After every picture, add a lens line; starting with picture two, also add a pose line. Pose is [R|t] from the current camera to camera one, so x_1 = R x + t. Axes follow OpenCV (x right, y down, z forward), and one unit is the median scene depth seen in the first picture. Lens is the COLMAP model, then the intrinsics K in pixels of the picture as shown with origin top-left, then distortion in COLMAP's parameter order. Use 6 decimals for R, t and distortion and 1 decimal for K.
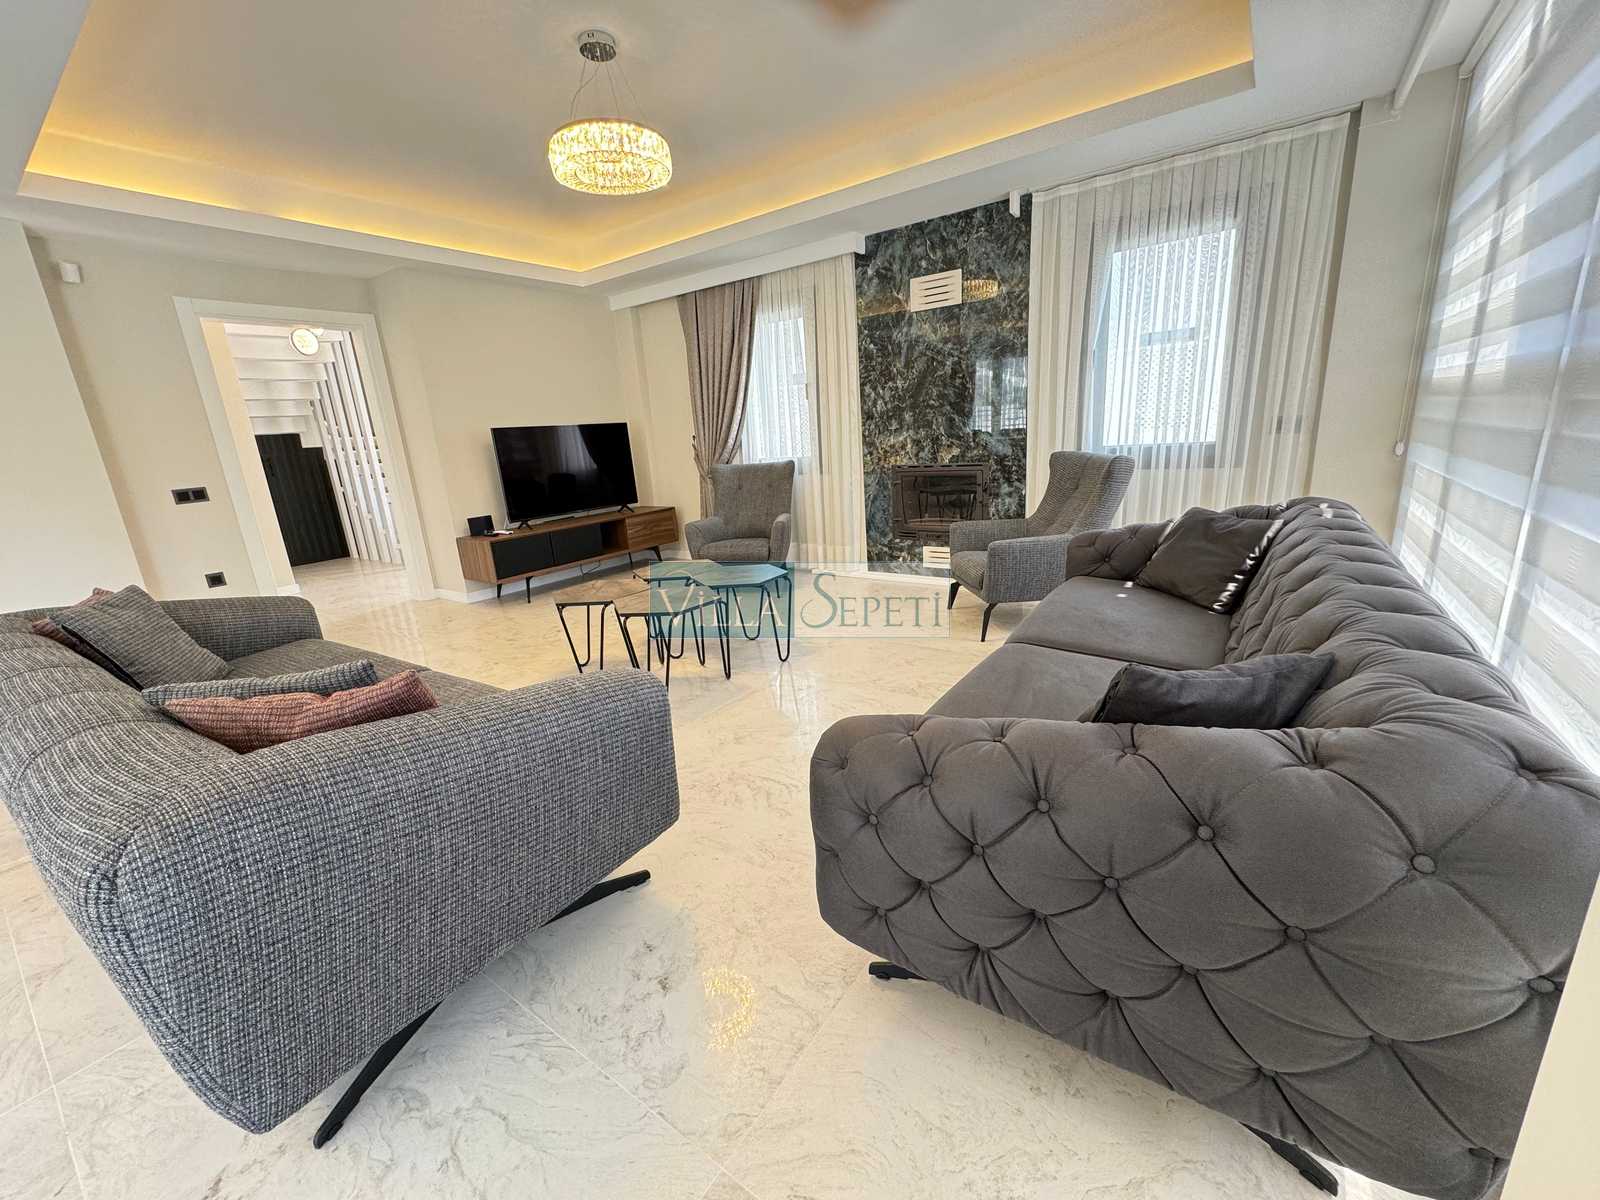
lens RADIAL K [[639.2, 0, 796.3], [0, 639.2, 604.0], [0, 0, 1]] dist [-0.003973, 0.000591]
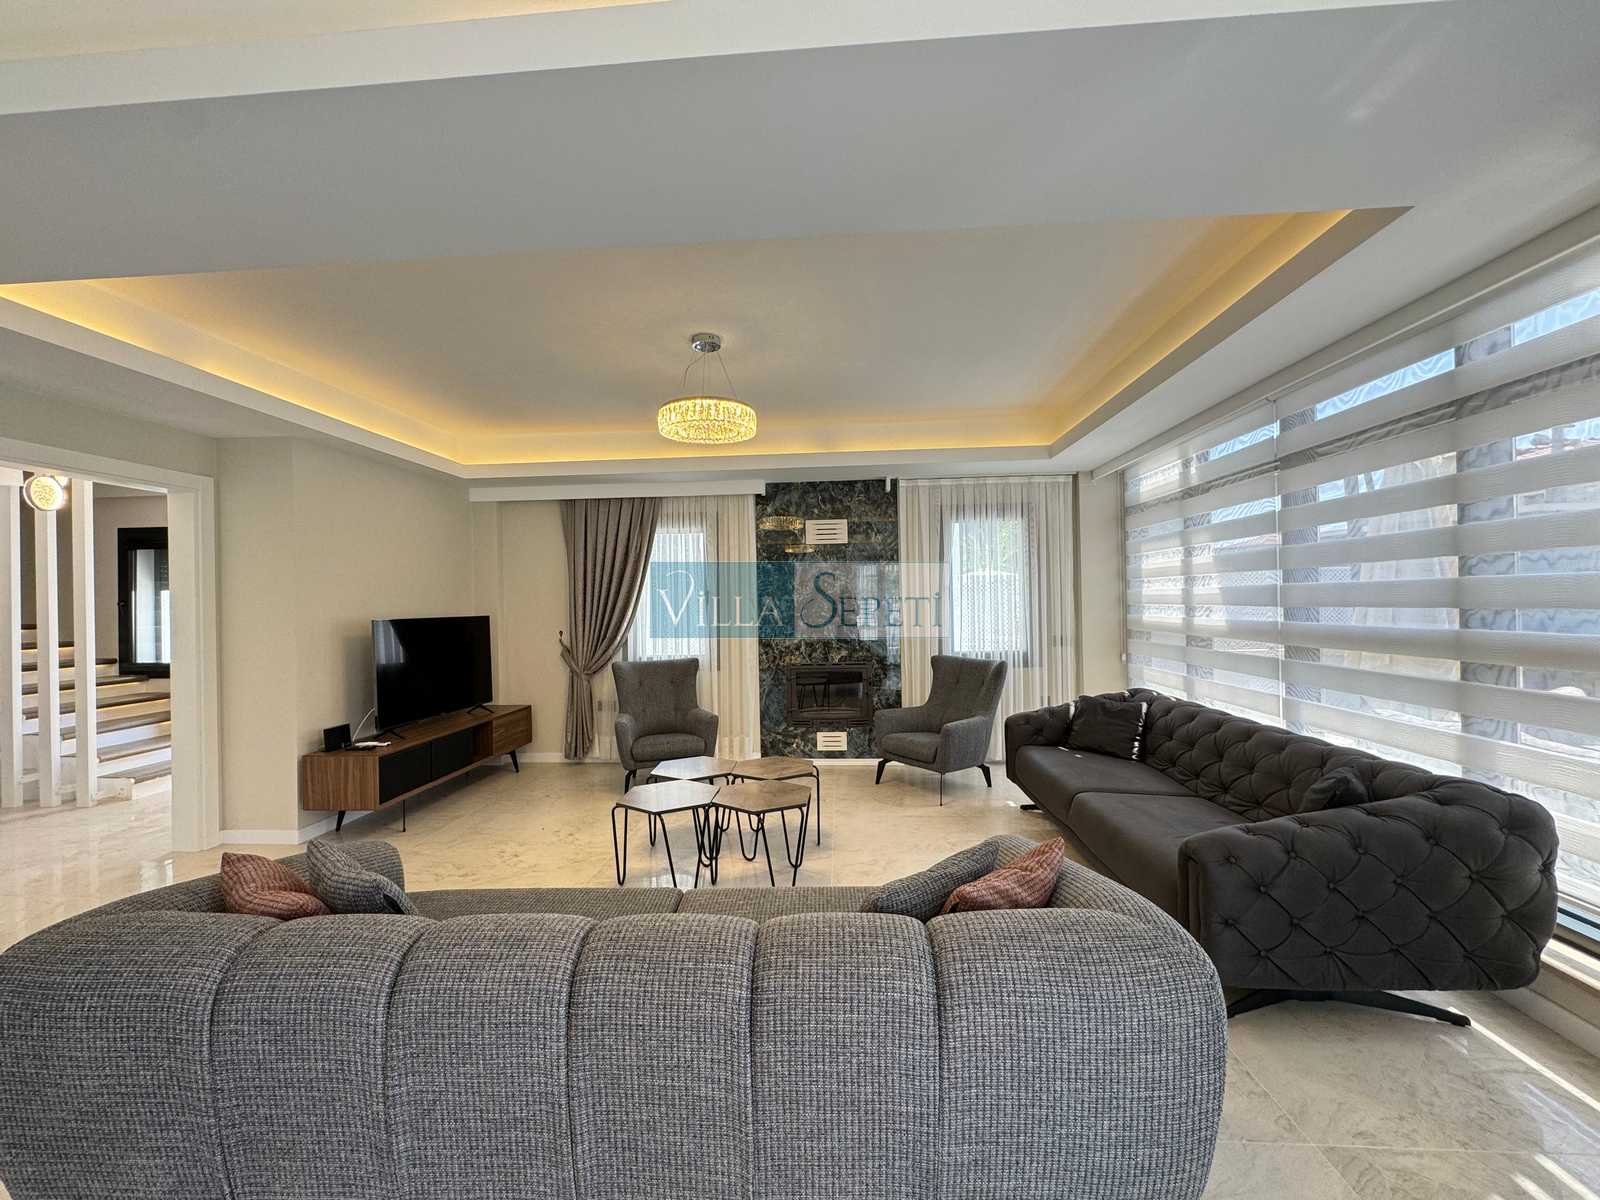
lens RADIAL K [[639.2, 0, 803.5], [0, 639.2, 602.3], [0, 0, 1]] dist [-0.003973, 0.000591]
pose [[0.850093, 0.050881, 0.524168, -0.473060], [0.103162, 0.959949, -0.260490, -0.019159], [-0.516429, 0.275515, 0.810797, 0.012392]]
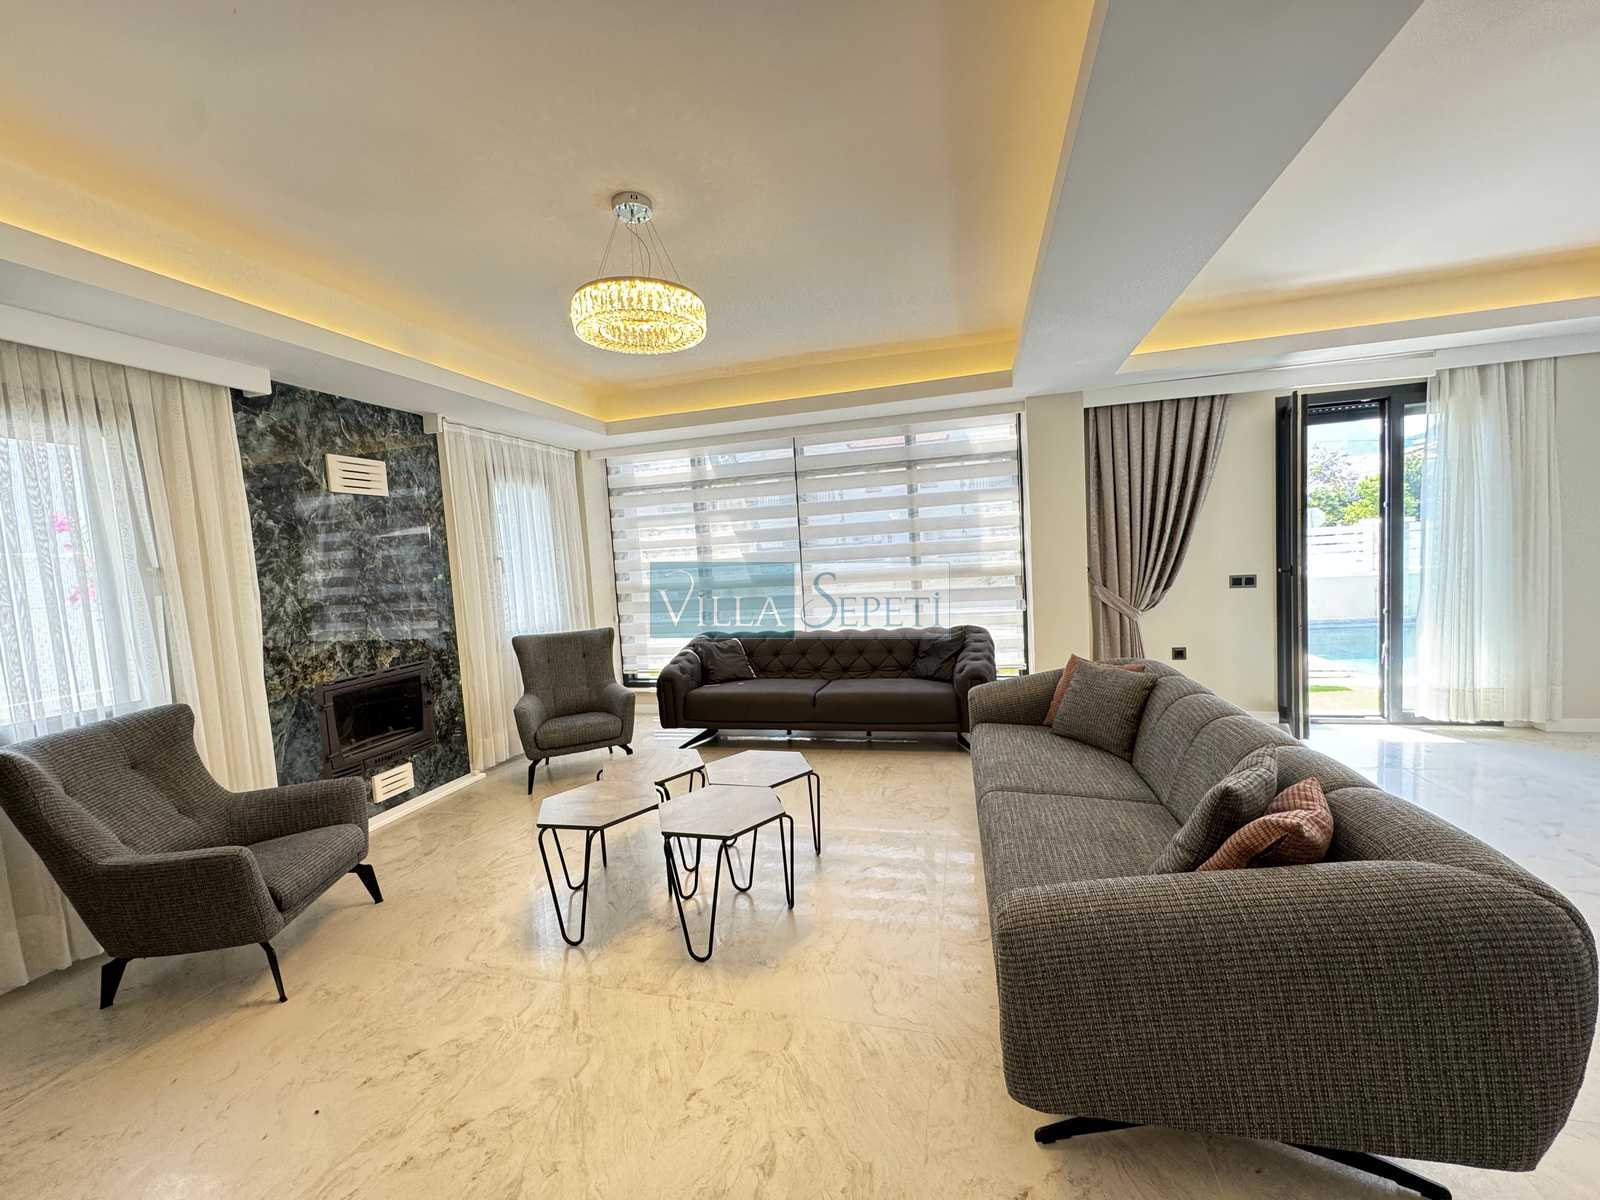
lens RADIAL K [[639.2, 0, 804.8], [0, 639.2, 602.0], [0, 0, 1]] dist [-0.003973, 0.000591]
pose [[-0.351121, 0.017466, 0.936167, -0.762805], [0.328379, 0.938619, 0.105651, -0.214441], [-0.876859, 0.344514, -0.335304, 0.784966]]
